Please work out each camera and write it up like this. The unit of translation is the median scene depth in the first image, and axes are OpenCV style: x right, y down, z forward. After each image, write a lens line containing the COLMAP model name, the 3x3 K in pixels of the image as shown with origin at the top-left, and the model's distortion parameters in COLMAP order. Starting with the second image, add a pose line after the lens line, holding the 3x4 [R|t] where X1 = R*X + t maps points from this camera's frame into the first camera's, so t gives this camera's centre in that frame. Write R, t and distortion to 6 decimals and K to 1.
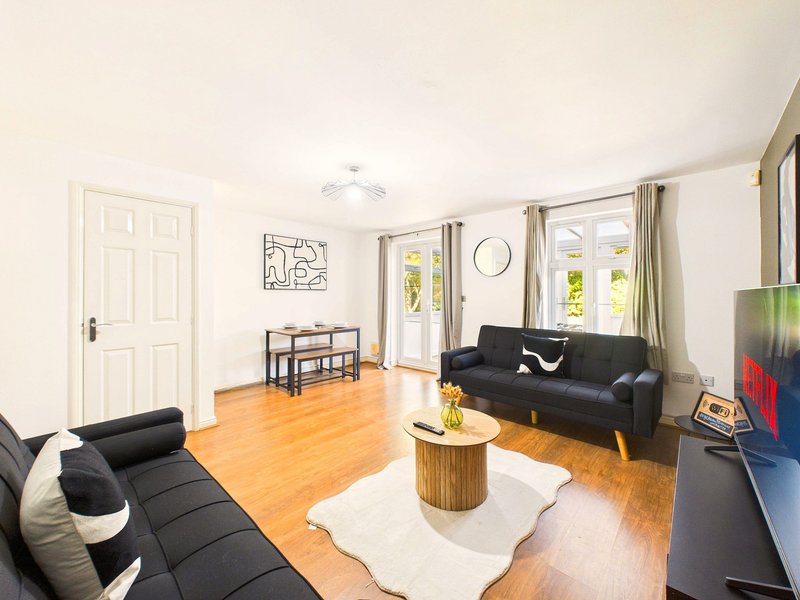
lens RADIAL K [[322.5, 0, 399.4], [0, 322.5, 294.4], [0, 0, 1]] dist [0.001608, -0.000185]
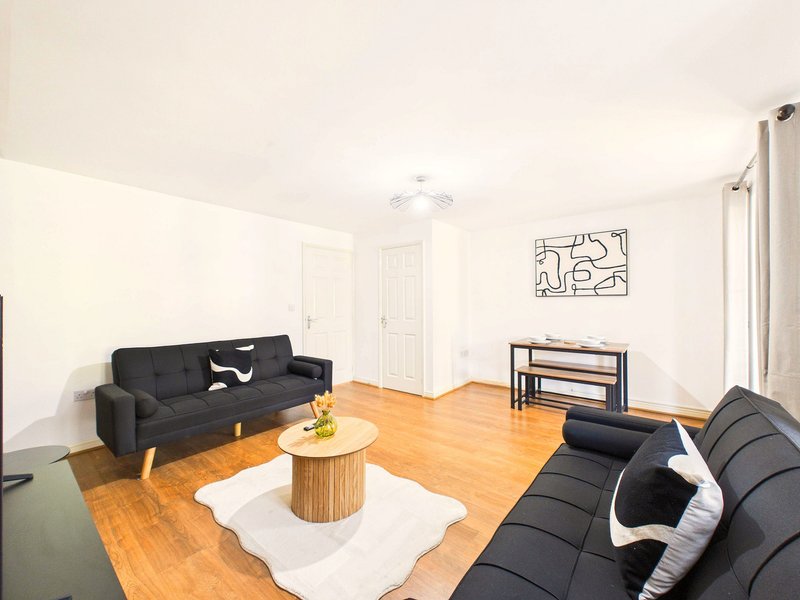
lens RADIAL K [[322.5, 0, 399.6], [0, 322.5, 304.2], [0, 0, 1]] dist [0.001608, -0.000185]
pose [[0.066513, 0.003077, -0.997781, 0.495004], [0.006422, 0.999973, 0.003512, 0.000312], [0.997765, -0.006642, 0.066492, 0.493521]]
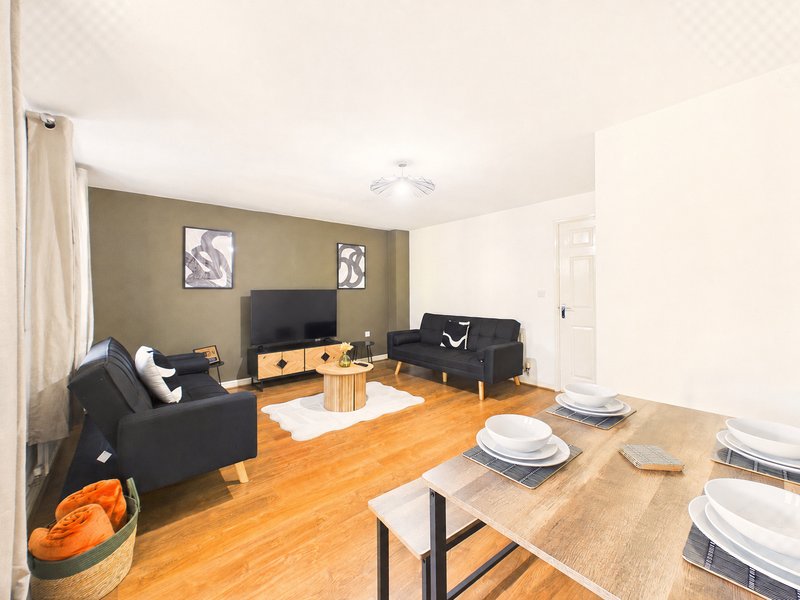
lens RADIAL K [[322.5, 0, 400.9], [0, 322.5, 290.1], [0, 0, 1]] dist [0.001608, -0.000185]
pose [[-0.993657, 0.011101, 0.111906, -0.140998], [0.010744, 0.999935, -0.003792, 0.002441], [-0.111941, -0.002566, -0.993712, 1.136471]]
